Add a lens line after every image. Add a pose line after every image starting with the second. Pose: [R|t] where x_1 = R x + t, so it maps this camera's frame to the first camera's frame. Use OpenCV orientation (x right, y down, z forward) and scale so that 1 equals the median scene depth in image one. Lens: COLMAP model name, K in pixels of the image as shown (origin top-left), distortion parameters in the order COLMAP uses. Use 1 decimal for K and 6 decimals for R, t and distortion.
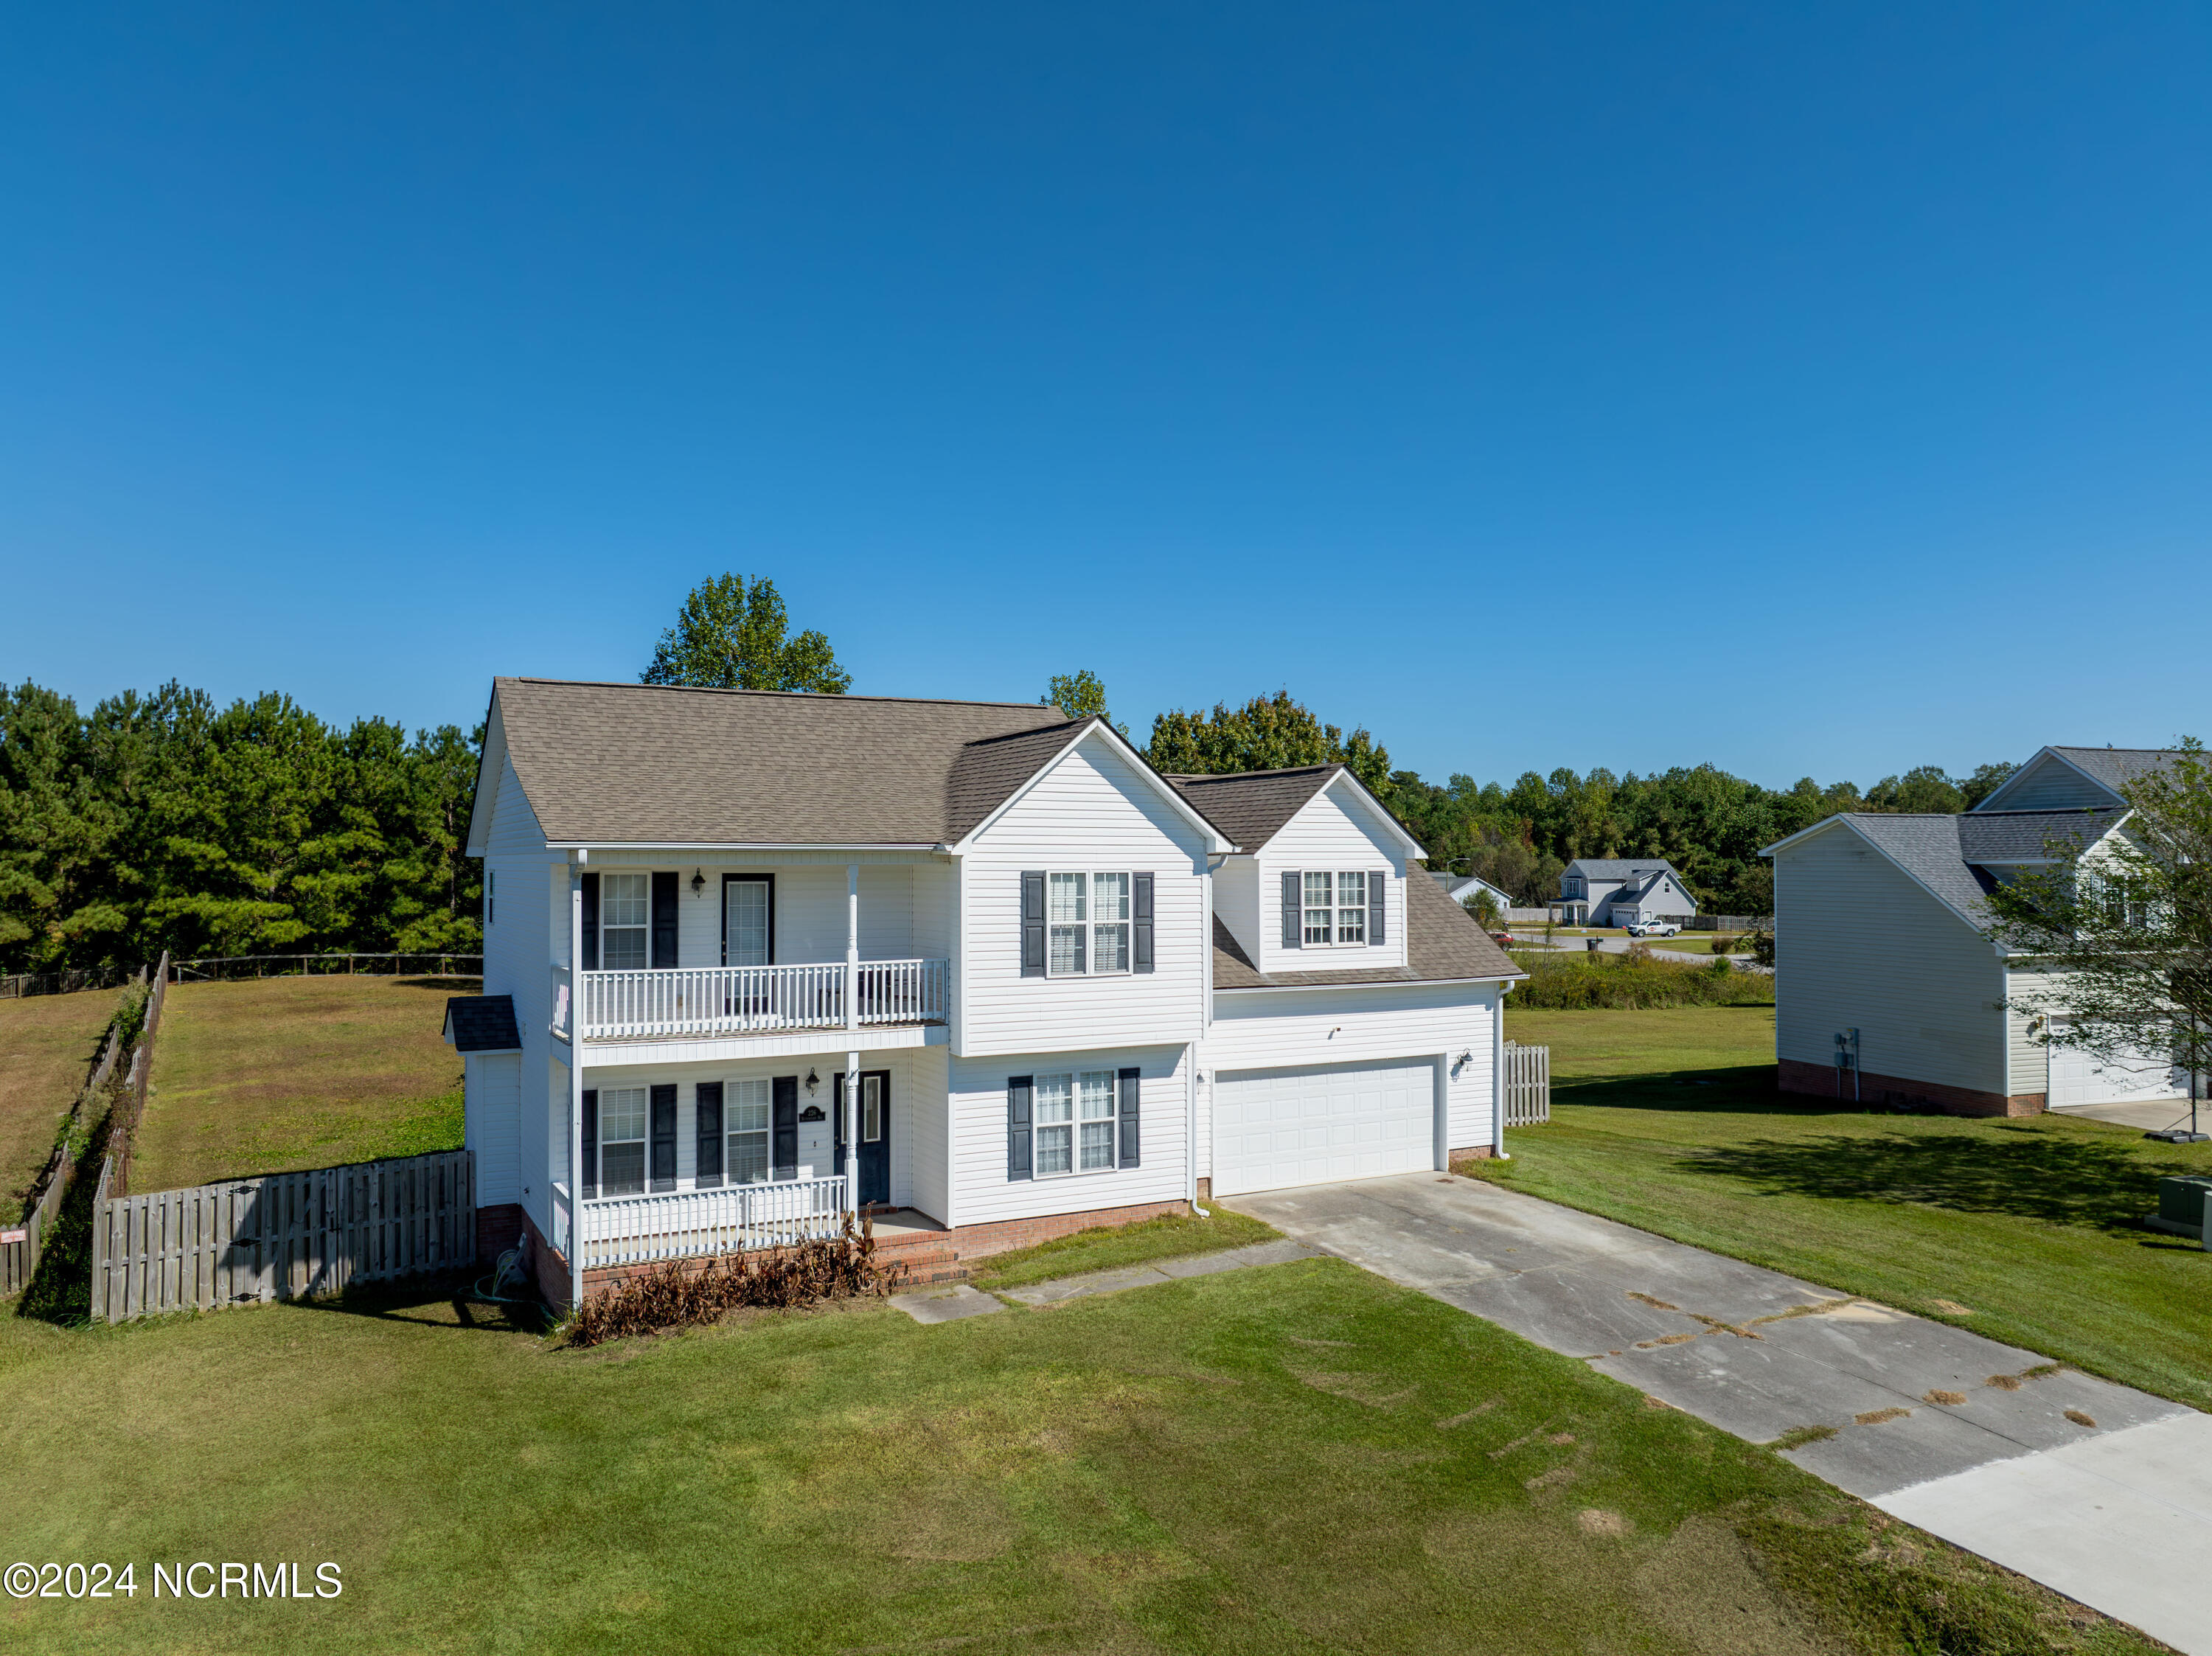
lens RADIAL K [[1564.2, 0, 1107.2], [0, 1564.2, 817.9], [0, 0, 1]] dist [-0.044439, 0.010118]
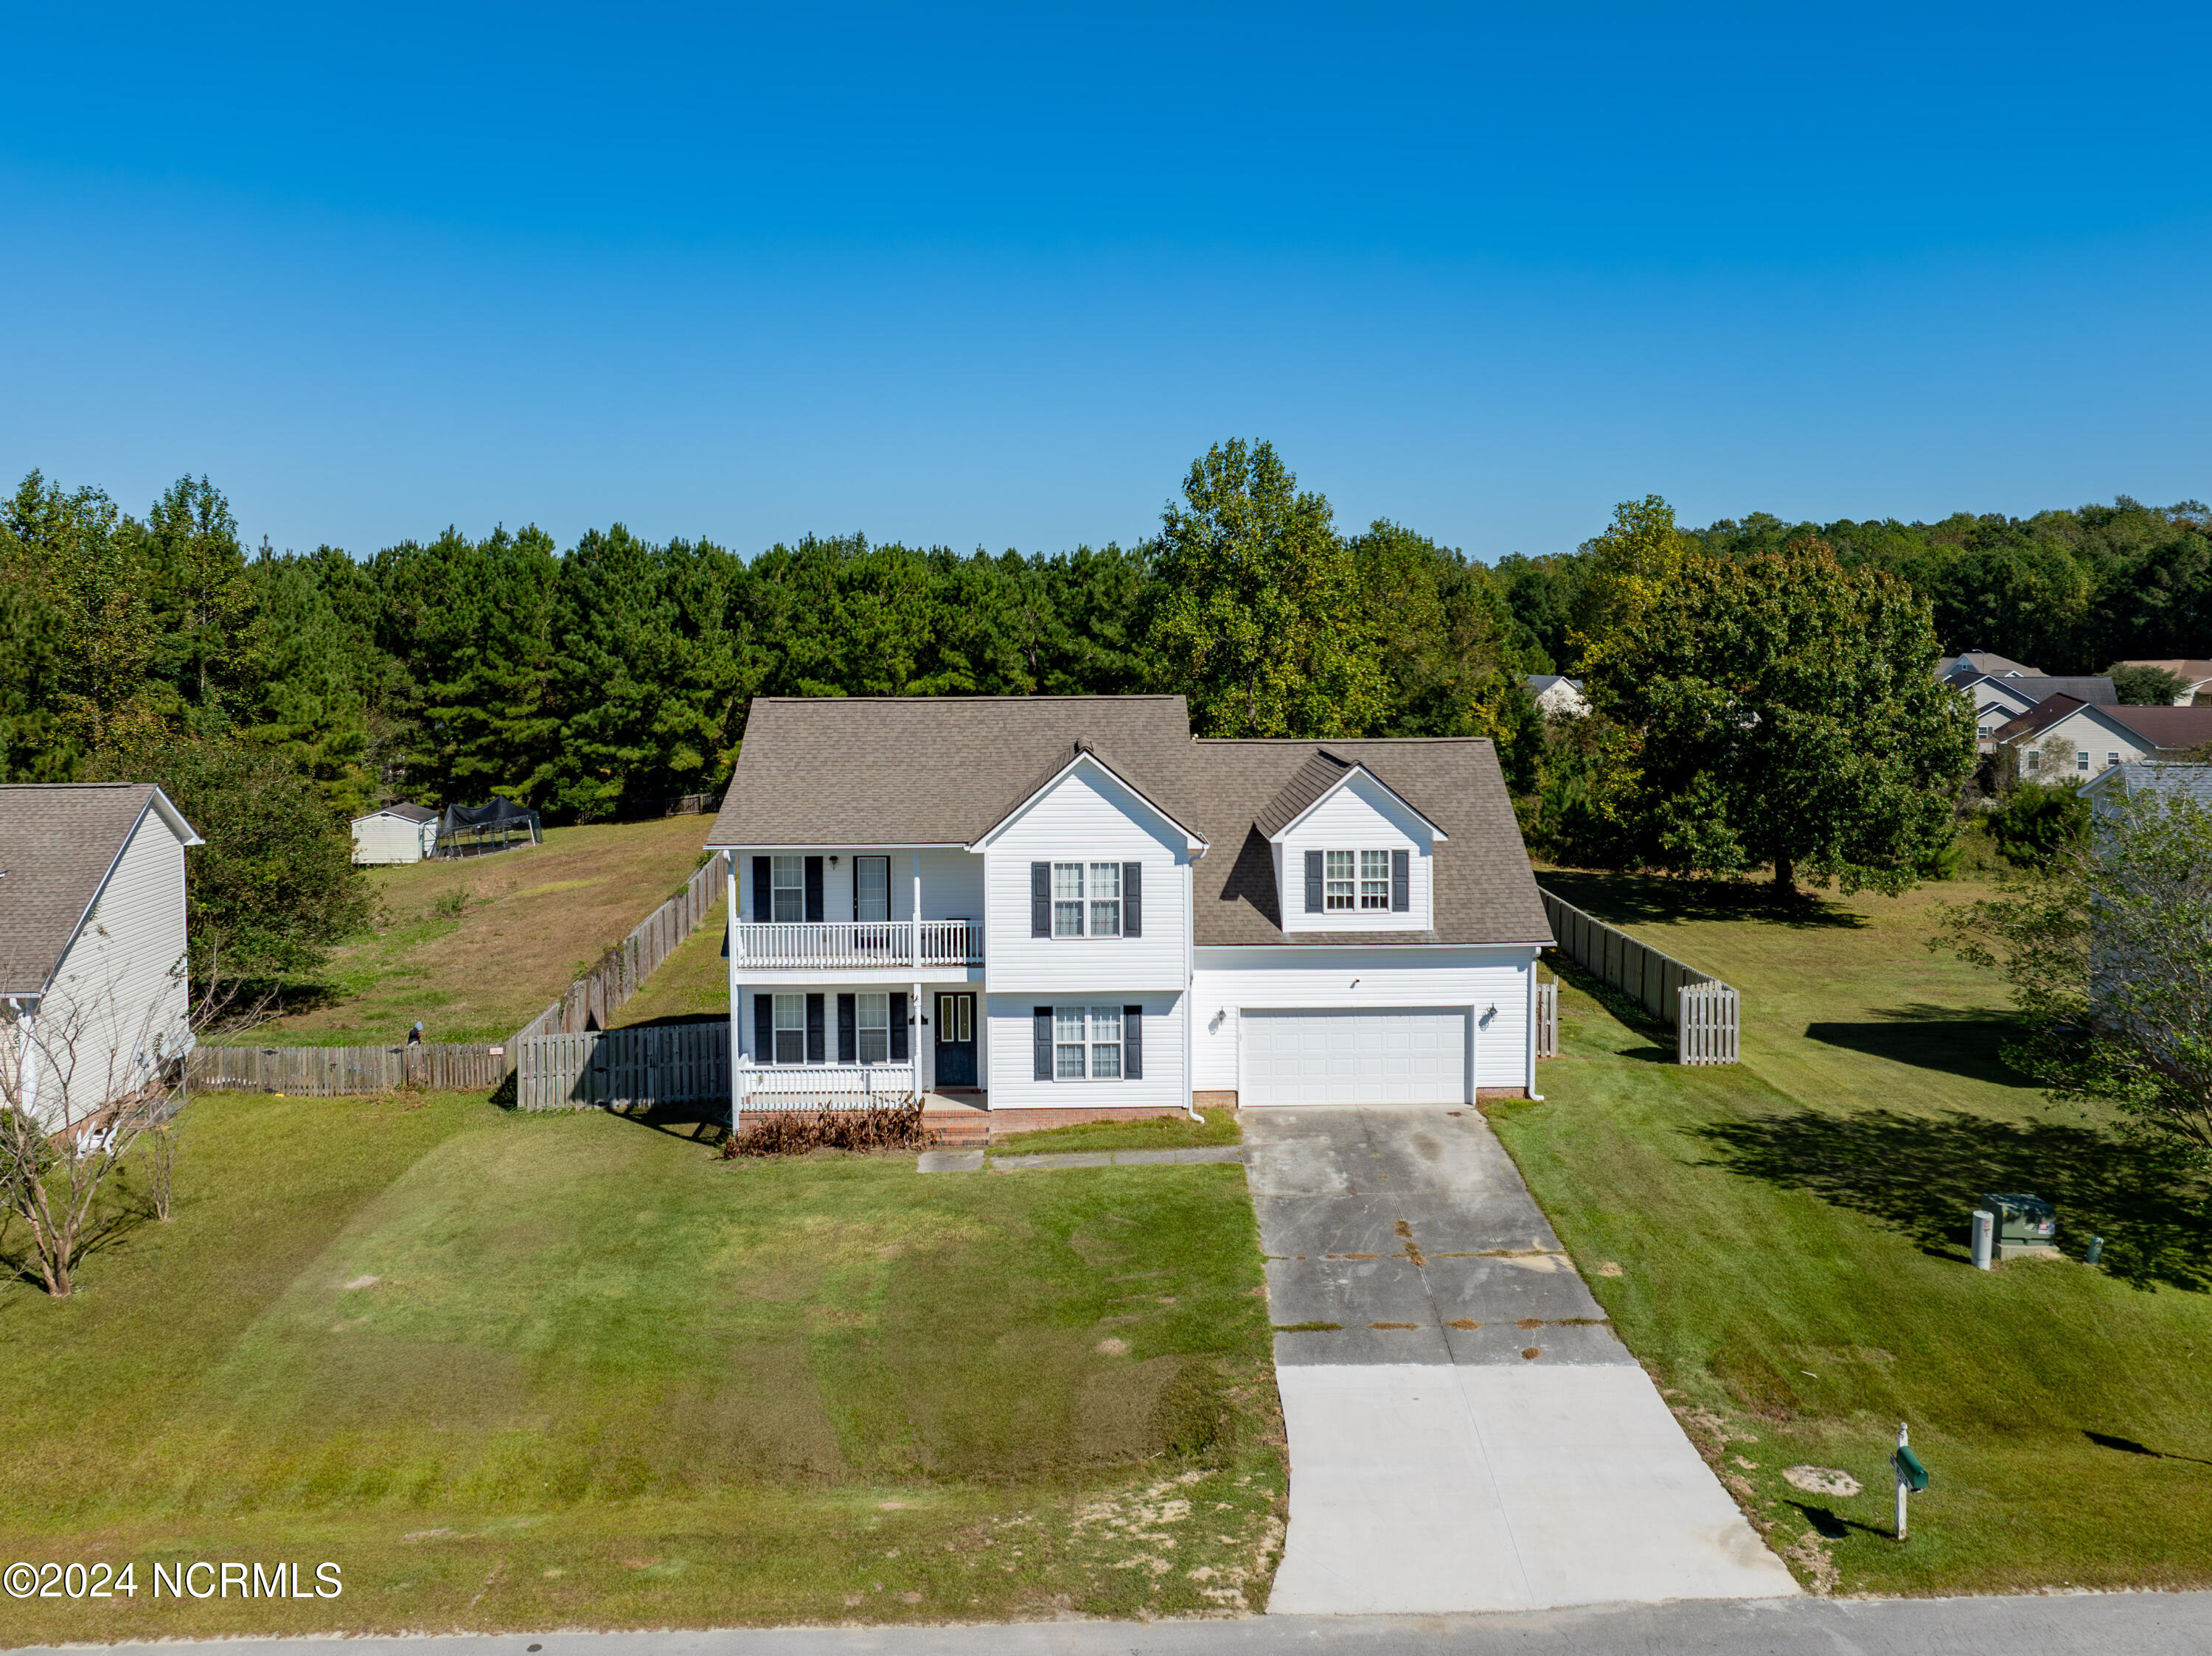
lens RADIAL K [[1884.2, 0, 1110.1], [0, 1884.2, 661.1], [0, 0, 1]] dist [-0.035321, -0.005469]
pose [[0.890875, 0.006616, -0.454199, 0.752067], [0.018179, 0.998574, 0.050202, -0.222929], [0.453884, -0.052980, 0.889484, -0.440621]]
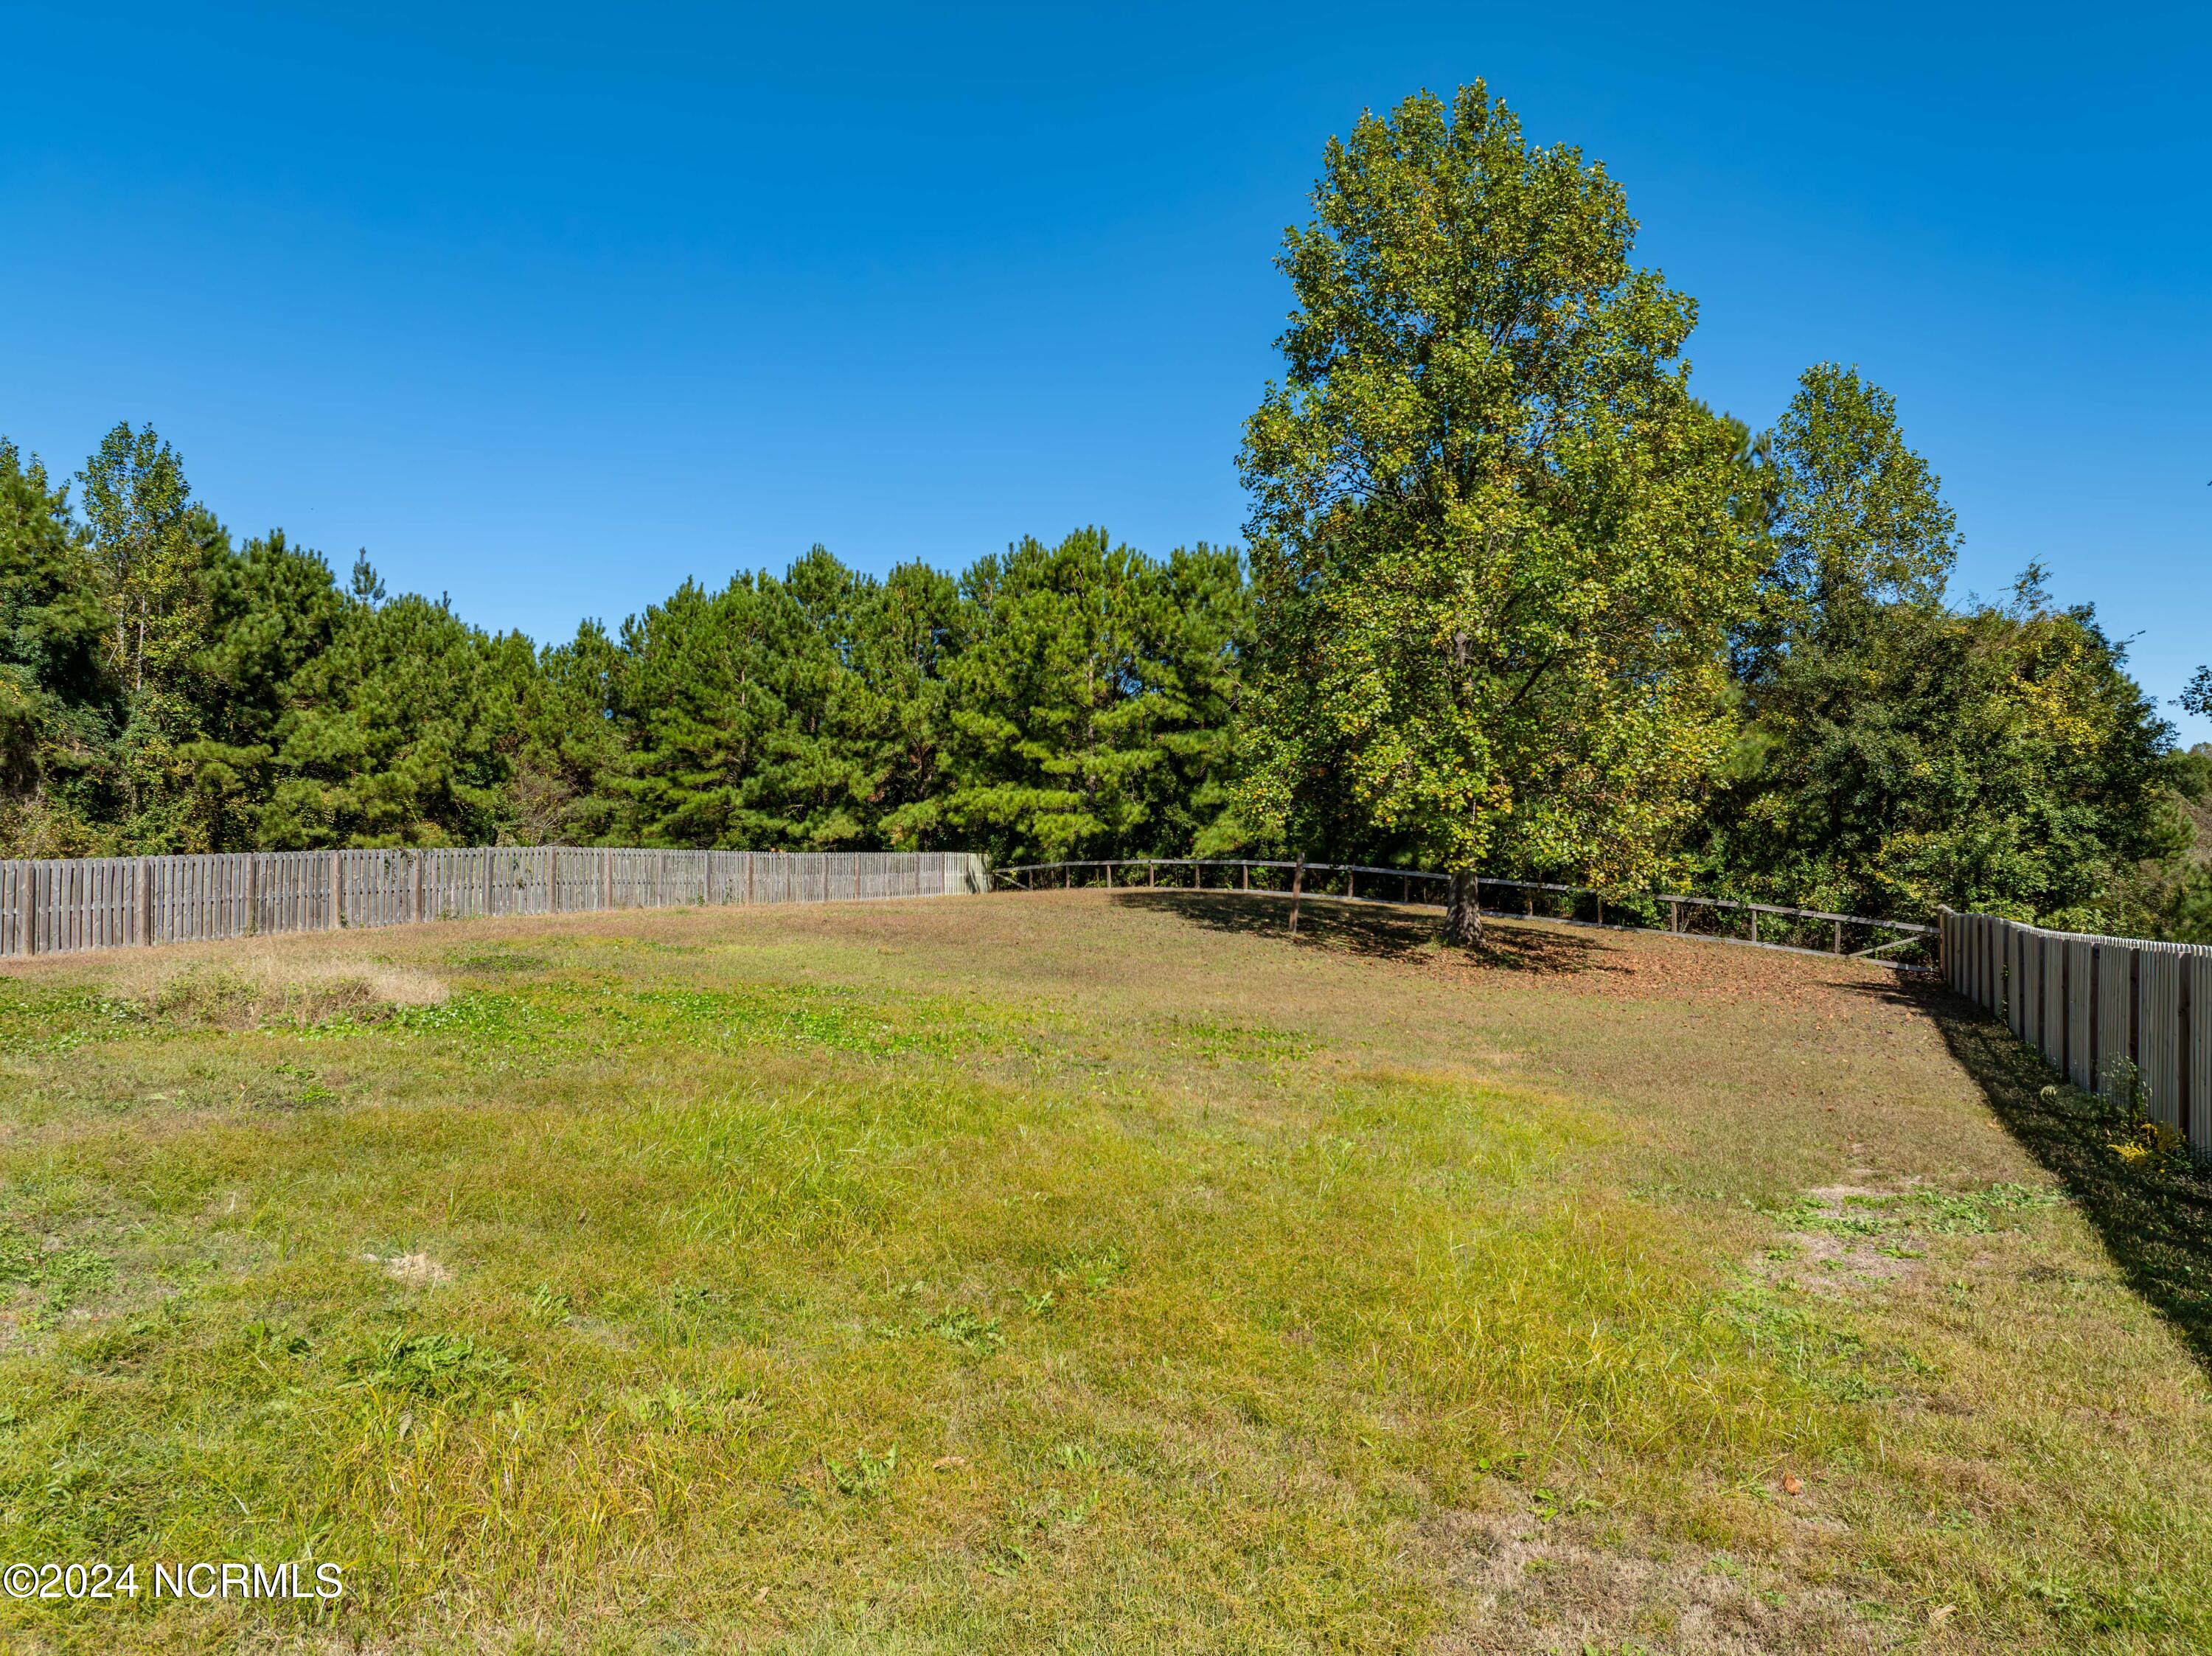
lens RADIAL K [[1564.2, 0, 1122.6], [0, 1564.2, 804.8], [0, 0, 1]] dist [-0.044439, 0.010118]
pose [[0.650243, -0.025515, -0.759297, 0.234167], [0.023176, 0.999637, -0.013744, 0.249744], [0.759372, -0.008661, 0.650599, 1.768655]]
